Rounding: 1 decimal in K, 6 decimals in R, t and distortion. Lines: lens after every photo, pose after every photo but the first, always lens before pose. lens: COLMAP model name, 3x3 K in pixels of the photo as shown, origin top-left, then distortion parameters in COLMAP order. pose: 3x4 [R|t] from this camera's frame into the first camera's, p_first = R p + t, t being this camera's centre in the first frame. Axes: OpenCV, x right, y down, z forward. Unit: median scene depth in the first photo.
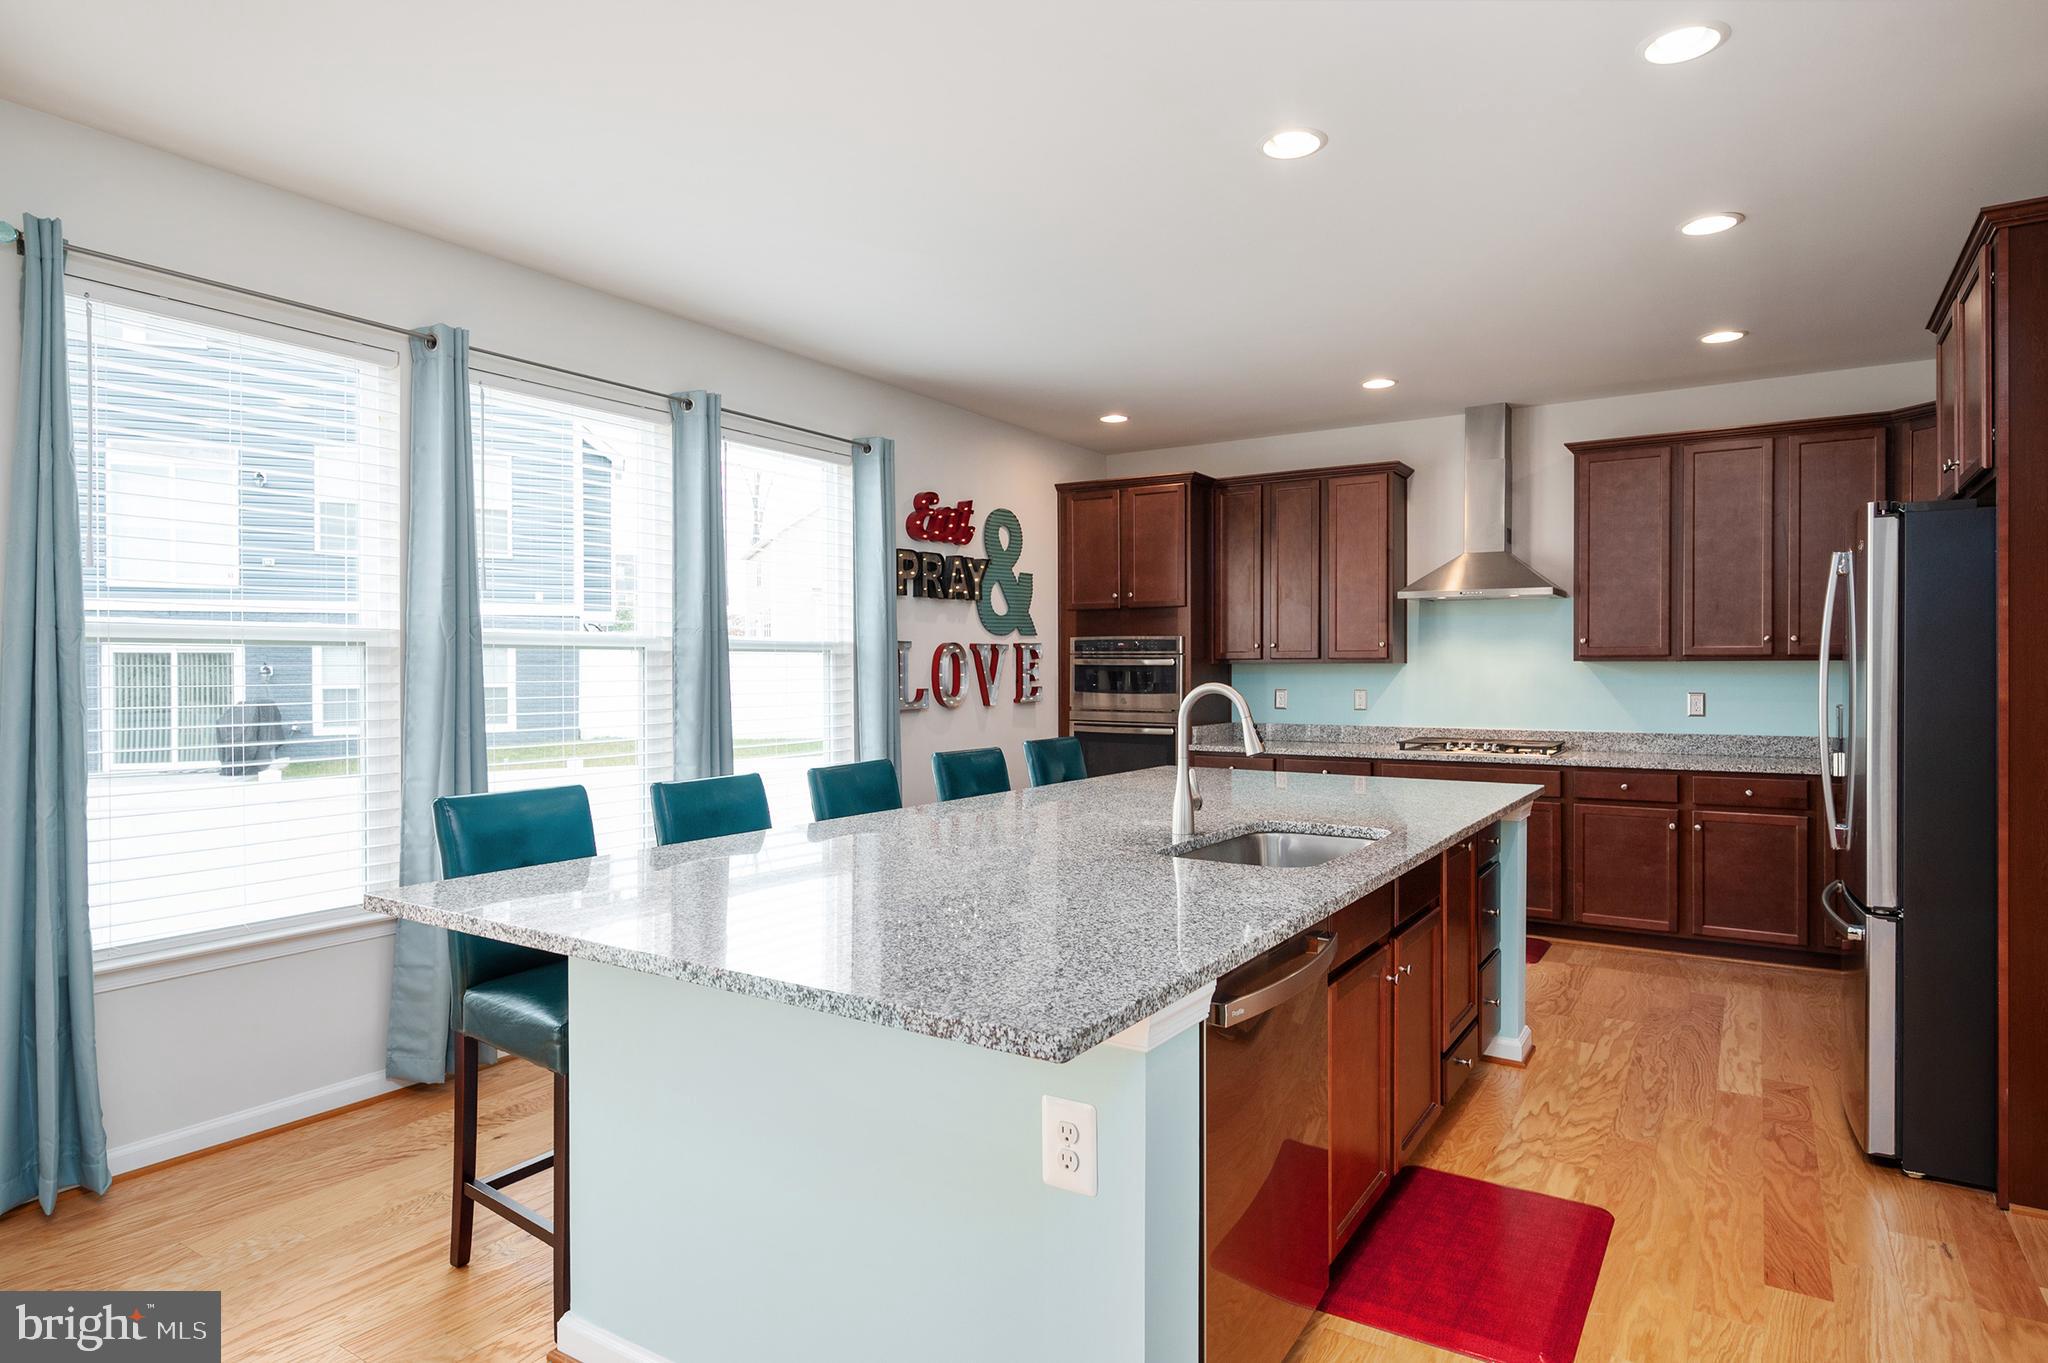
lens RADIAL K [[1149.7, 0, 1032.6], [0, 1149.7, 674.5], [0, 0, 1]] dist [-0.004049, -0.001864]
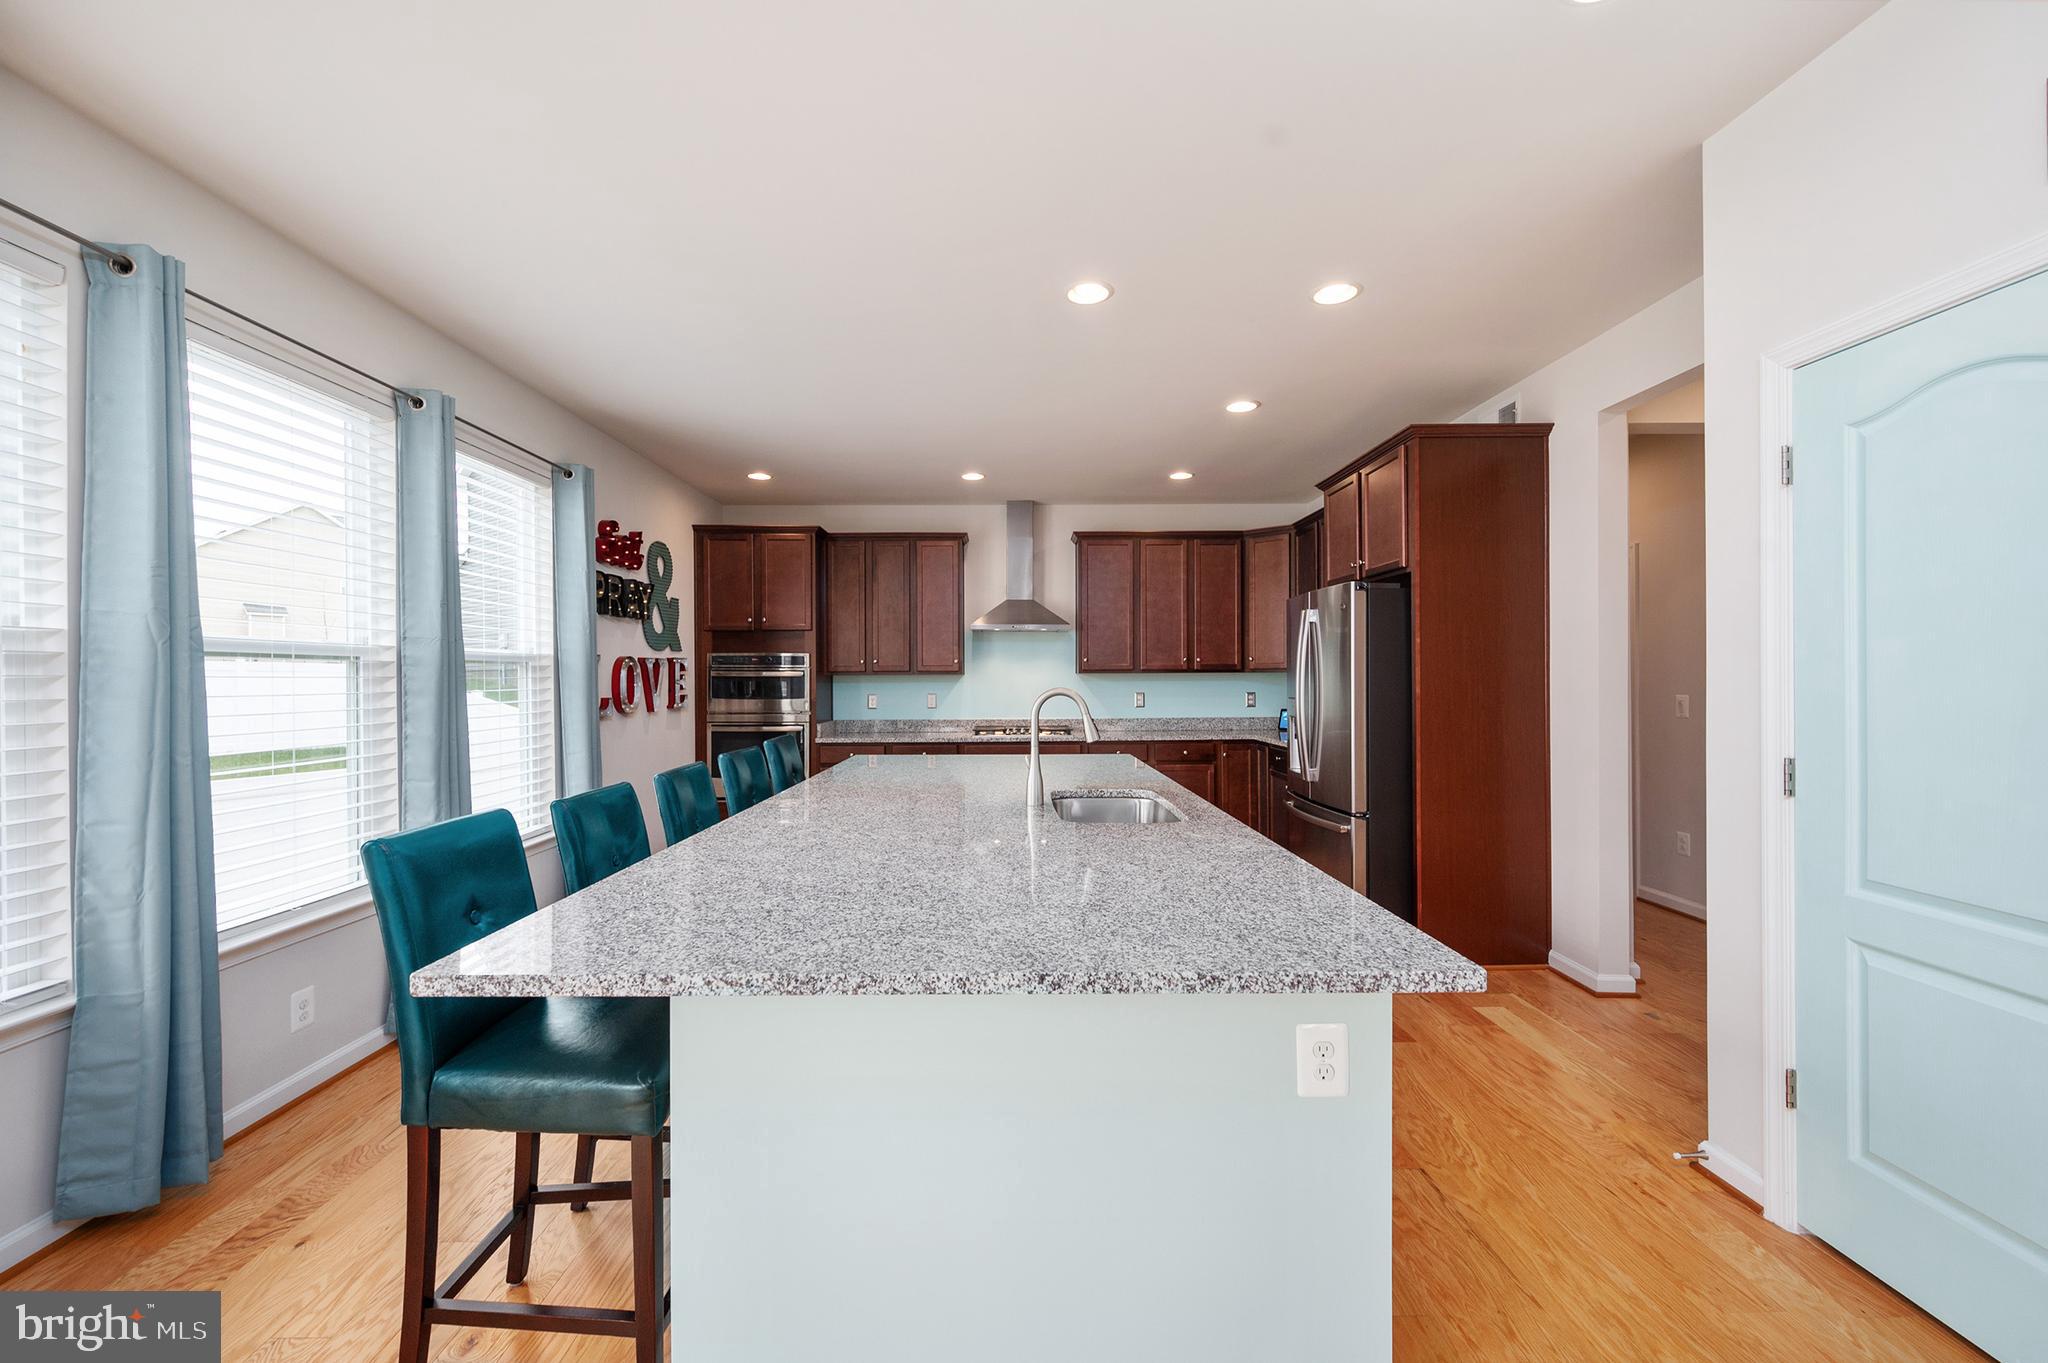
lens RADIAL K [[823.2, 0, 1020.1], [0, 823.2, 680.0], [0, 0, 1]] dist [-0.000761, -0.000054]
pose [[0.834548, -0.003471, 0.550924, -0.198635], [0.006154, 0.999976, -0.003023, 0.000274], [-0.550900, 0.005913, 0.834550, 0.119358]]
